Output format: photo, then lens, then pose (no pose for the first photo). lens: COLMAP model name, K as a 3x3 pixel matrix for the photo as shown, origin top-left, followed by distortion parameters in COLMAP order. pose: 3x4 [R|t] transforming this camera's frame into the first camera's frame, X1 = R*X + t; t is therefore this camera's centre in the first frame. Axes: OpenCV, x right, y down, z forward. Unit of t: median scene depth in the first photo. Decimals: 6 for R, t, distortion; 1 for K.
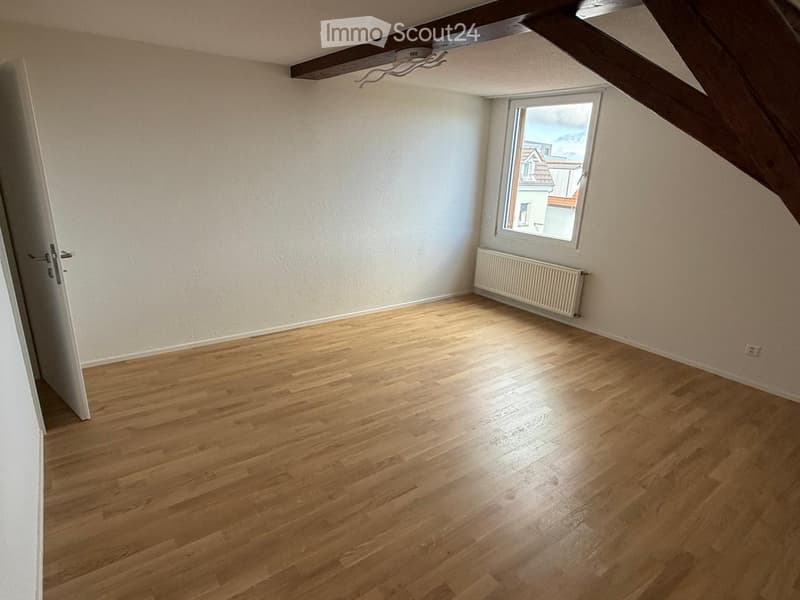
lens RADIAL K [[447.1, 0, 397.6], [0, 447.1, 299.2], [0, 0, 1]] dist [-0.000602, 0.001497]
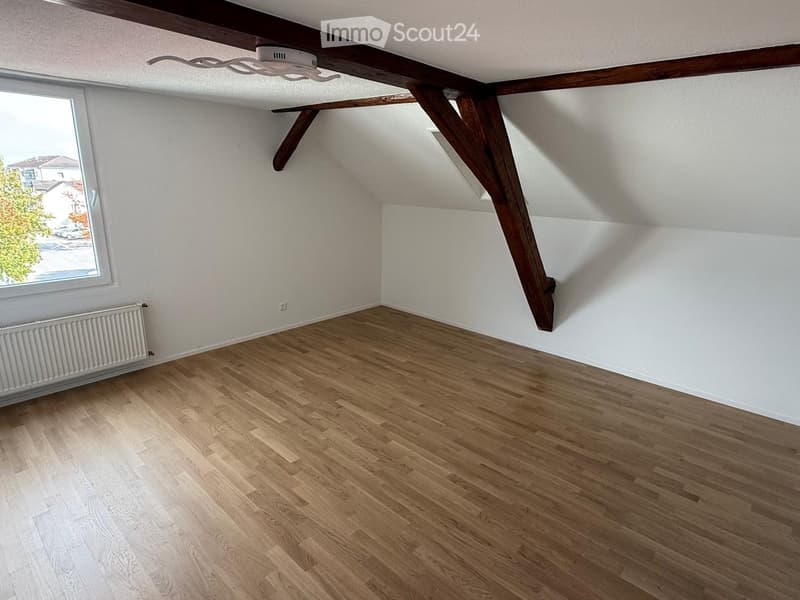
lens RADIAL K [[447.1, 0, 398.8], [0, 447.1, 303.6], [0, 0, 1]] dist [-0.000602, 0.001497]
pose [[-0.184069, -0.312752, 0.931829, -0.639564], [0.257761, 0.899489, 0.352815, -0.321809], [-0.948513, 0.305132, -0.084952, 0.831226]]
